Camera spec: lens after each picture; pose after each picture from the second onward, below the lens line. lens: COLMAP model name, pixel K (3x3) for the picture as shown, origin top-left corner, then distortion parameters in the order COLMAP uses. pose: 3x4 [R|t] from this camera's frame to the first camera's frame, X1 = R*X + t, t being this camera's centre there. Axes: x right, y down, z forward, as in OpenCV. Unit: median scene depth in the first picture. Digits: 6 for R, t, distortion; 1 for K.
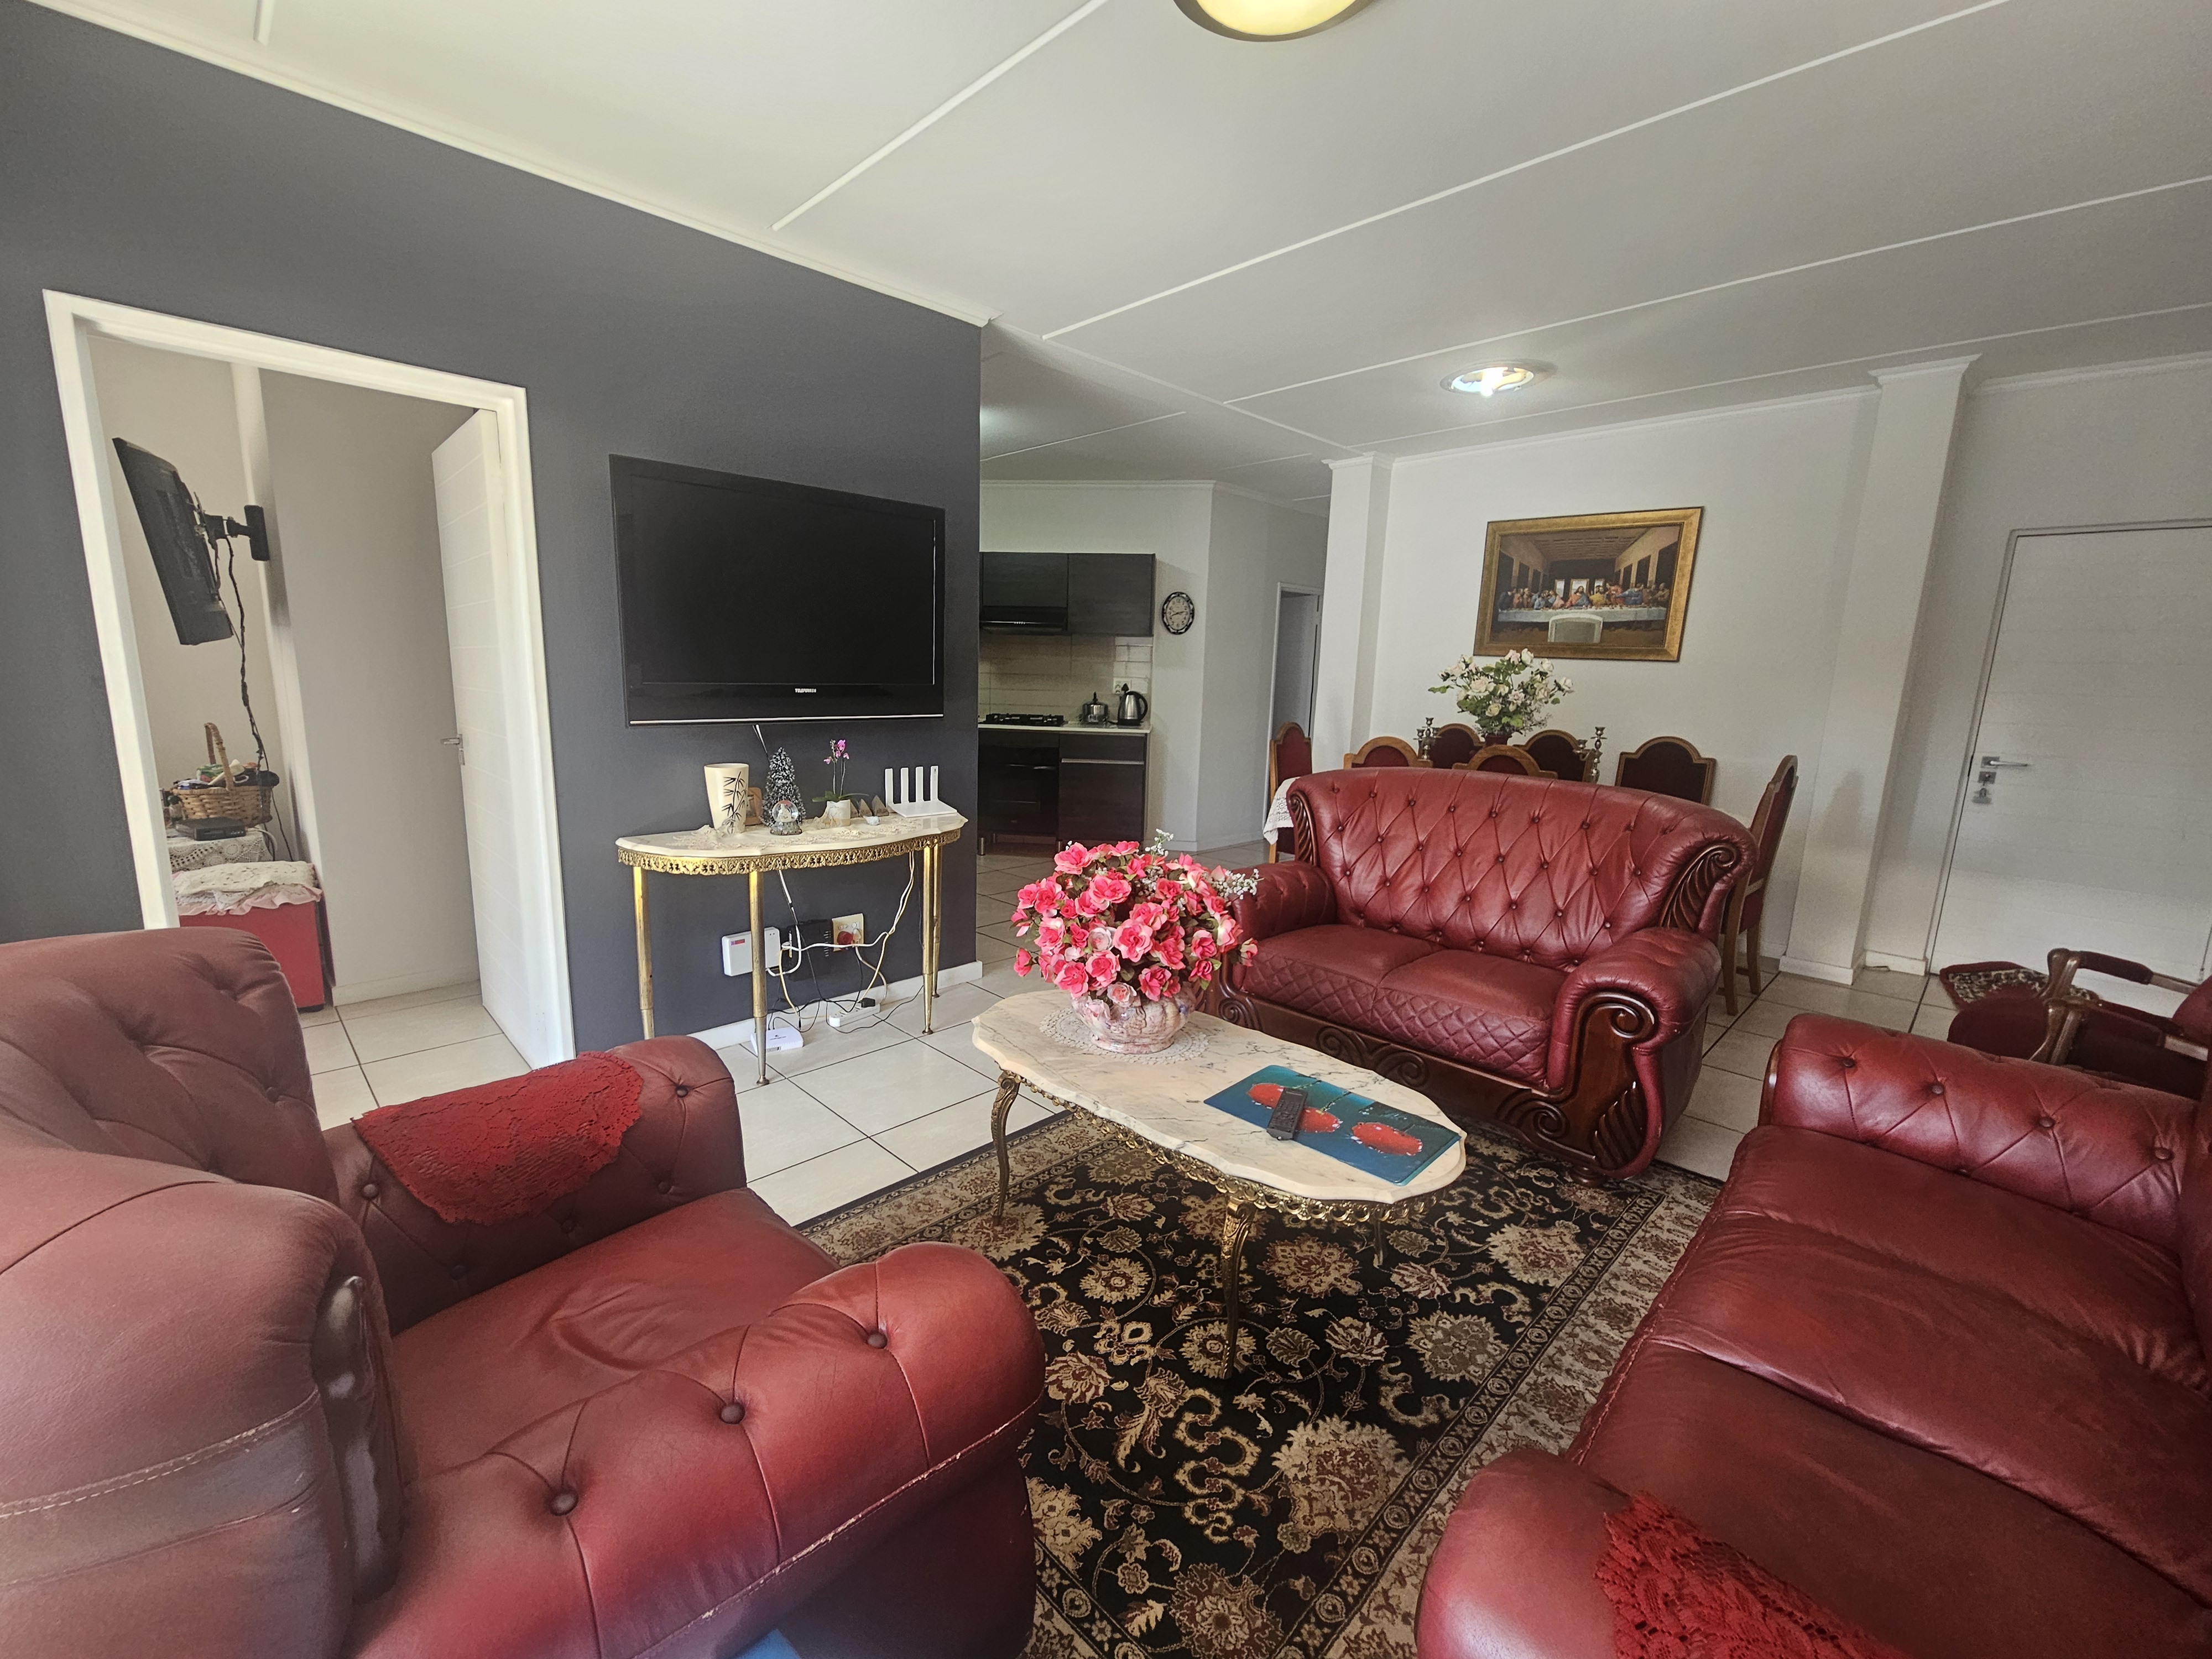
lens RADIAL K [[912.1, 0, 1067.4], [0, 912.1, 830.9], [0, 0, 1]] dist [0.003046, -0.000561]
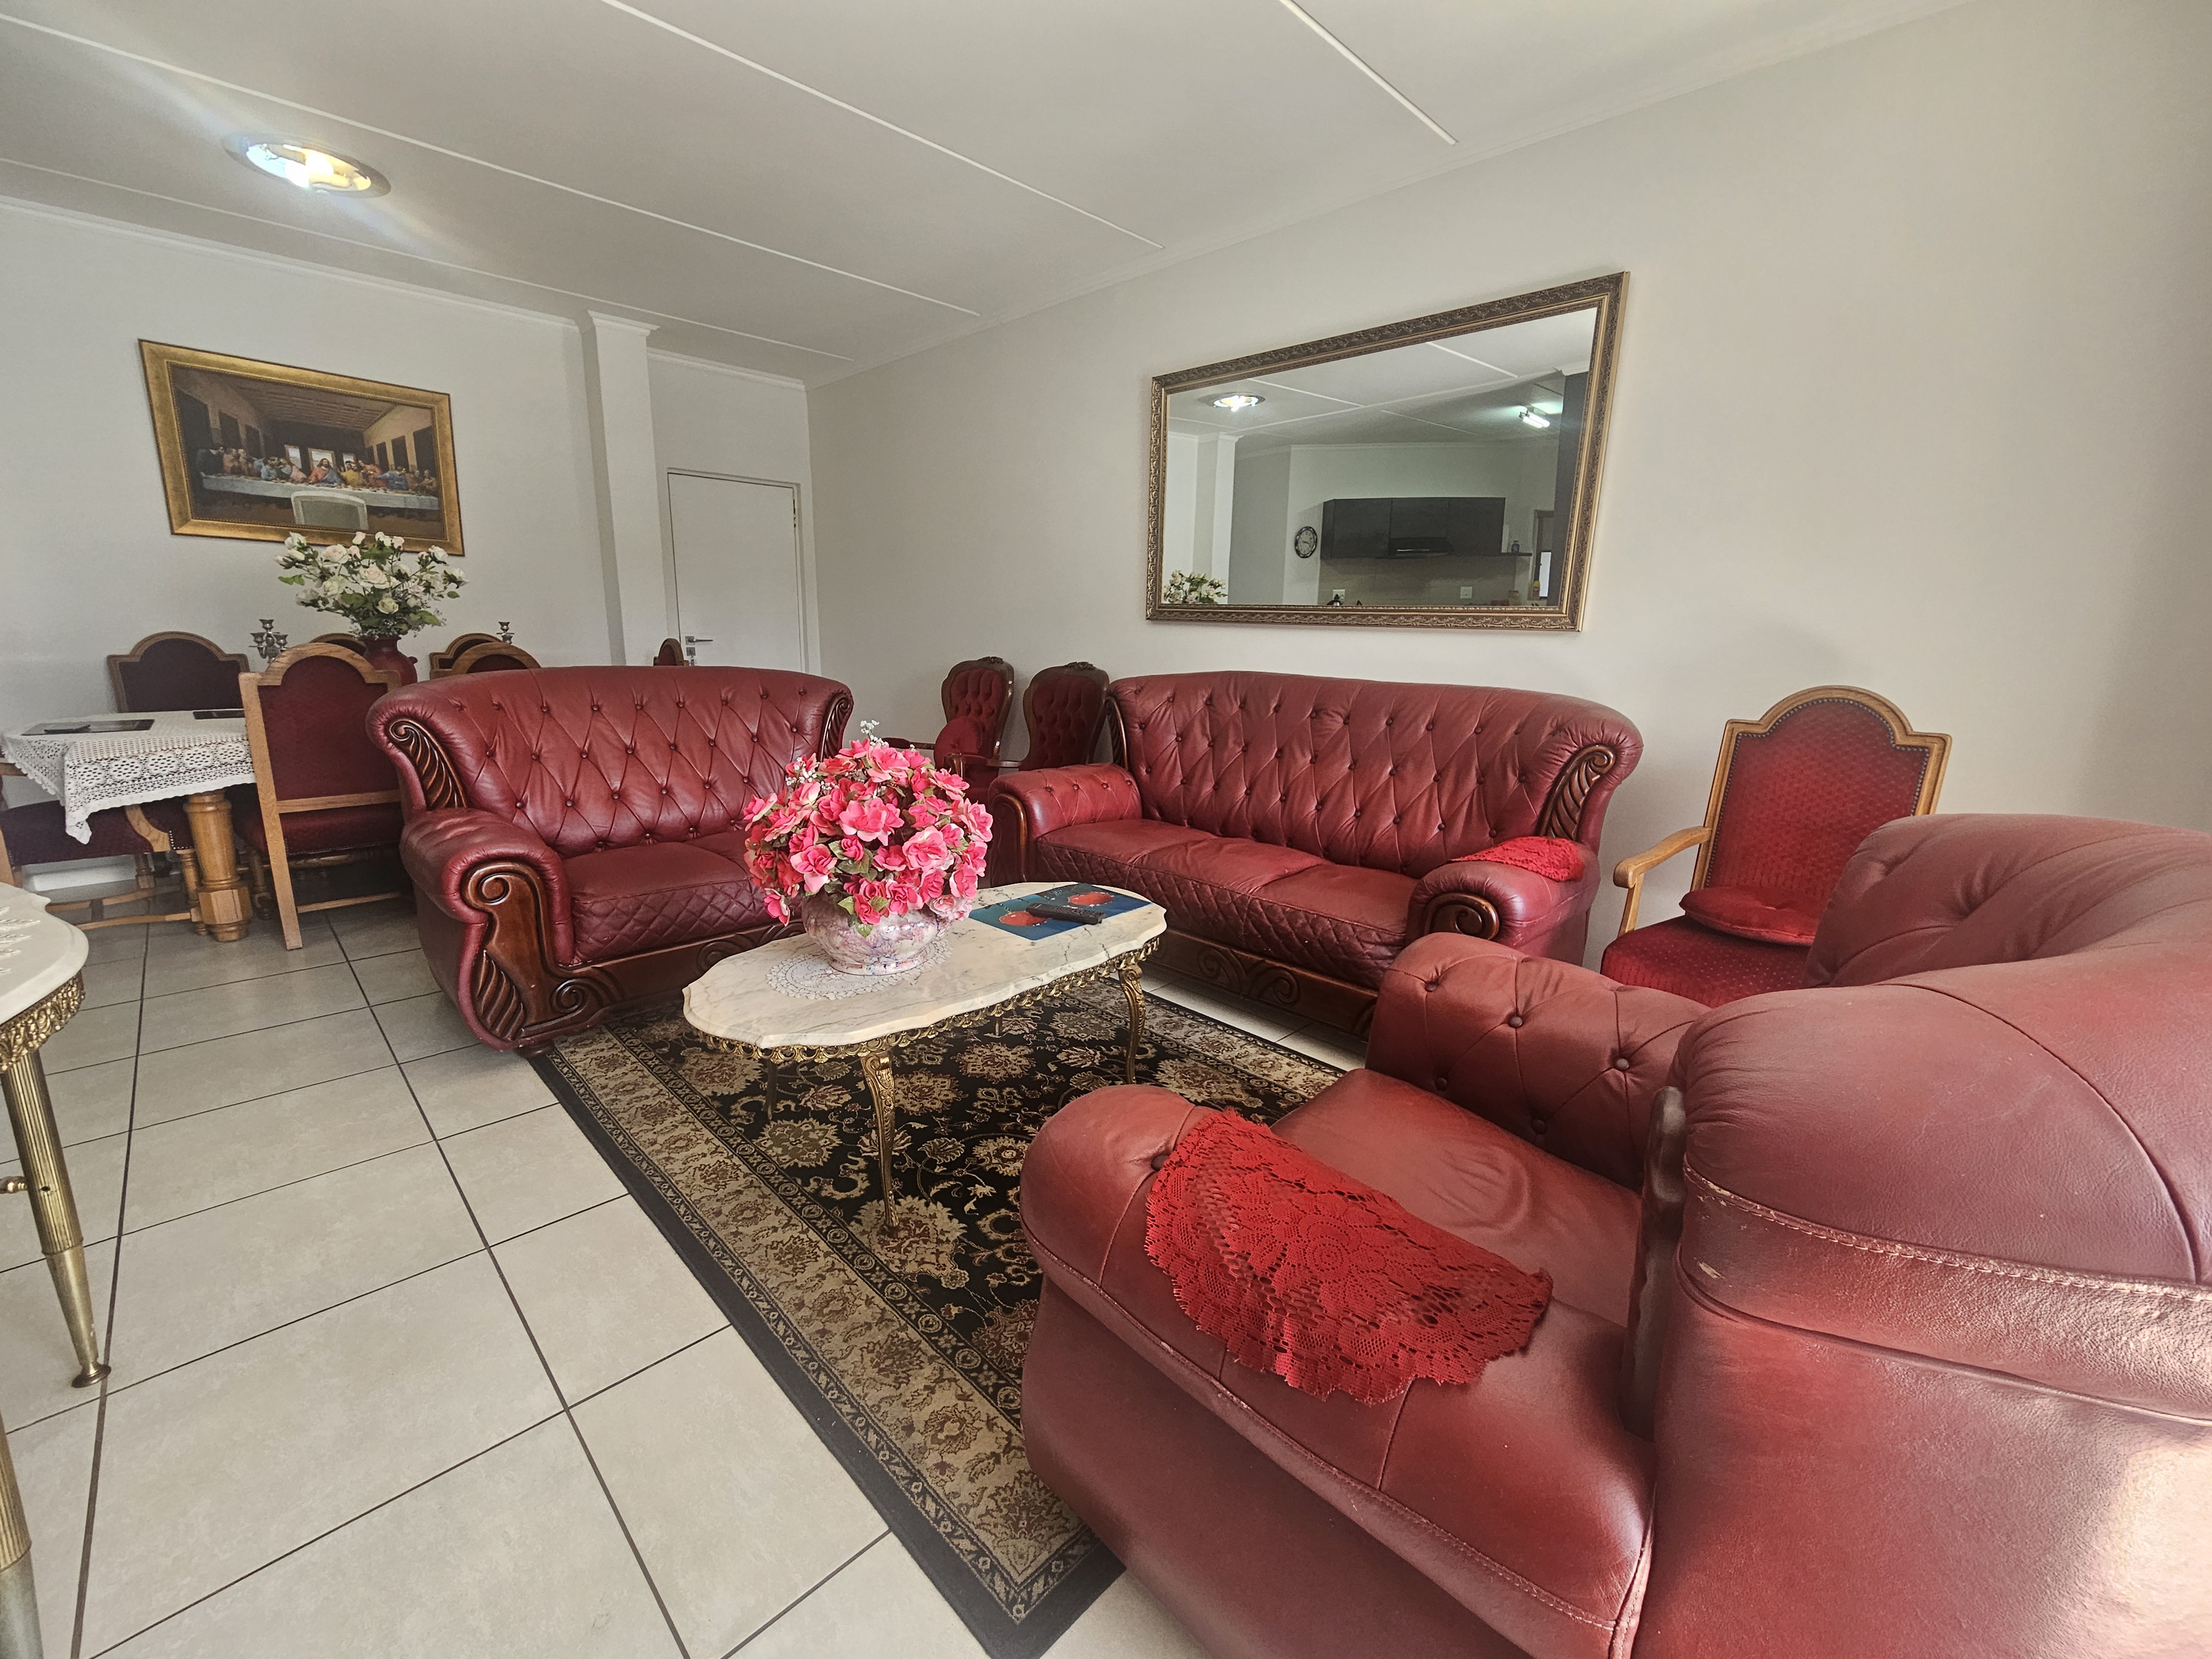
lens RADIAL K [[912.1, 0, 1083.6], [0, 912.1, 835.5], [0, 0, 1]] dist [0.003046, -0.000561]
pose [[-0.006766, -0.249728, 0.968292, -0.701138], [0.157345, 0.955986, 0.247654, -0.071308], [-0.987521, 0.154032, 0.032825, 0.689193]]
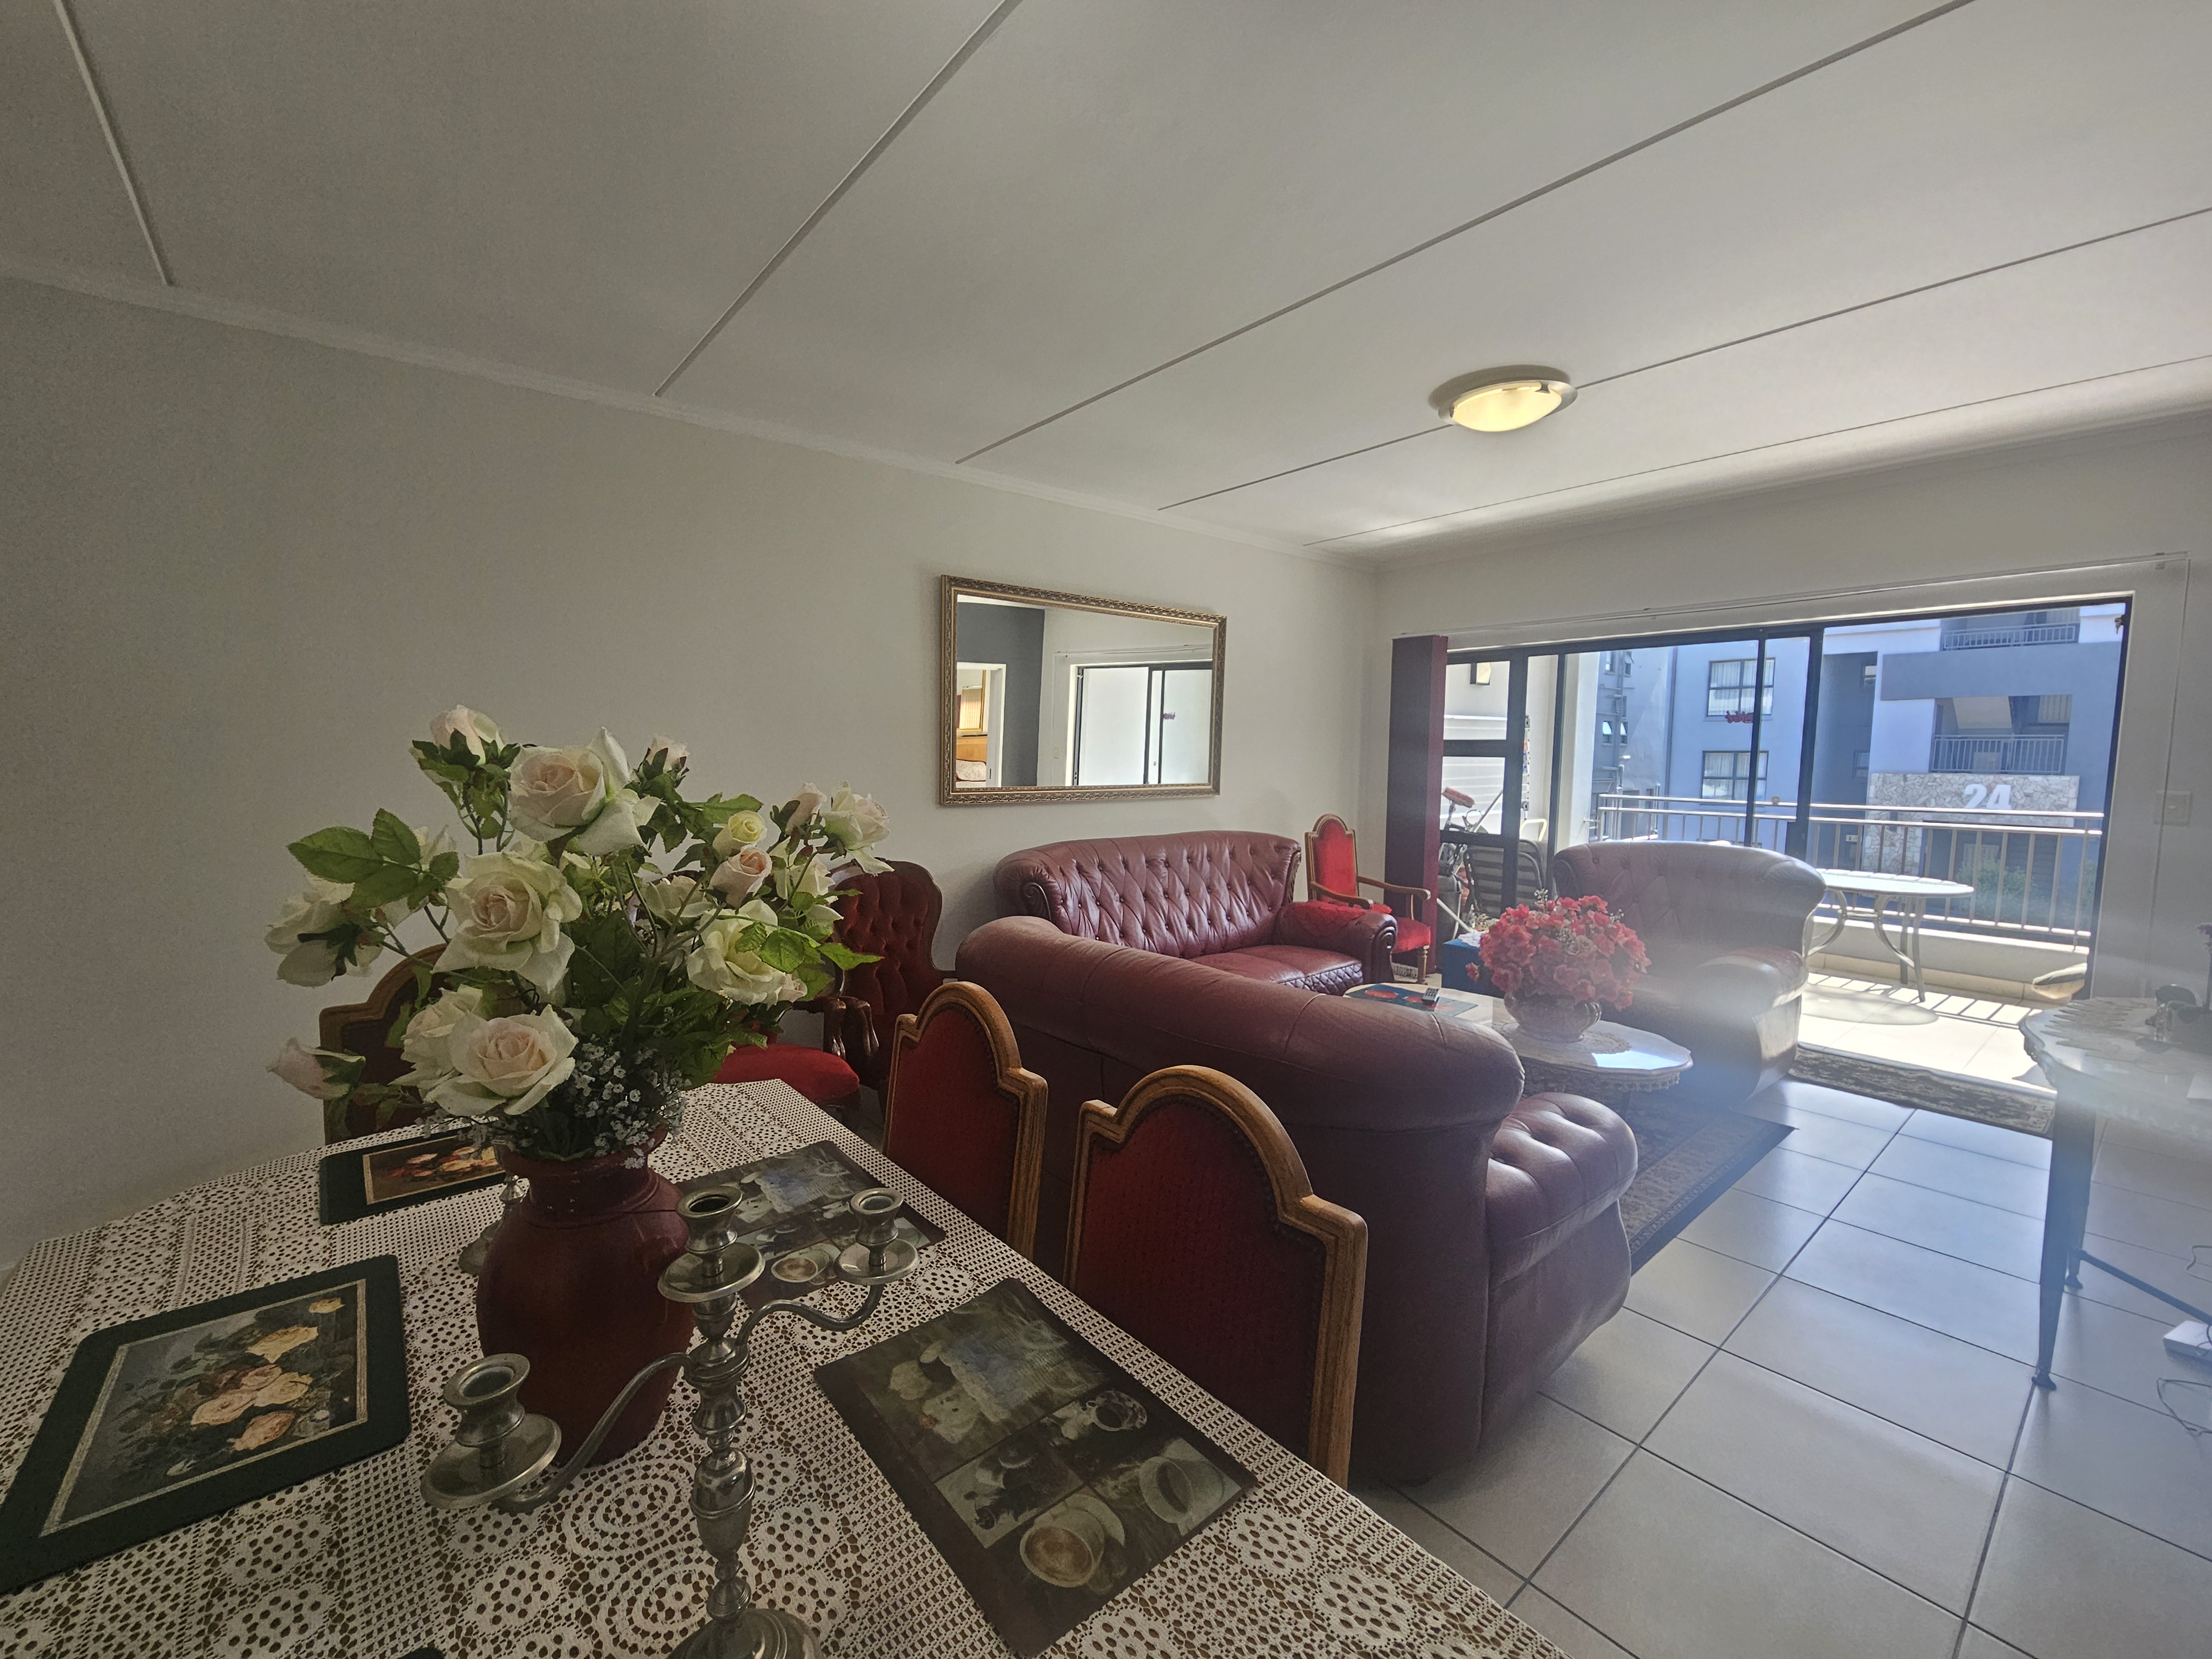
lens RADIAL K [[912.1, 0, 1085.4], [0, 912.1, 836.8], [0, 0, 1]] dist [0.003046, -0.000561]
pose [[-0.997168, -0.031131, 0.068458, 0.653492], [-0.011647, 0.963241, 0.268386, -0.409702], [-0.074297, 0.266828, -0.960876, 2.161458]]
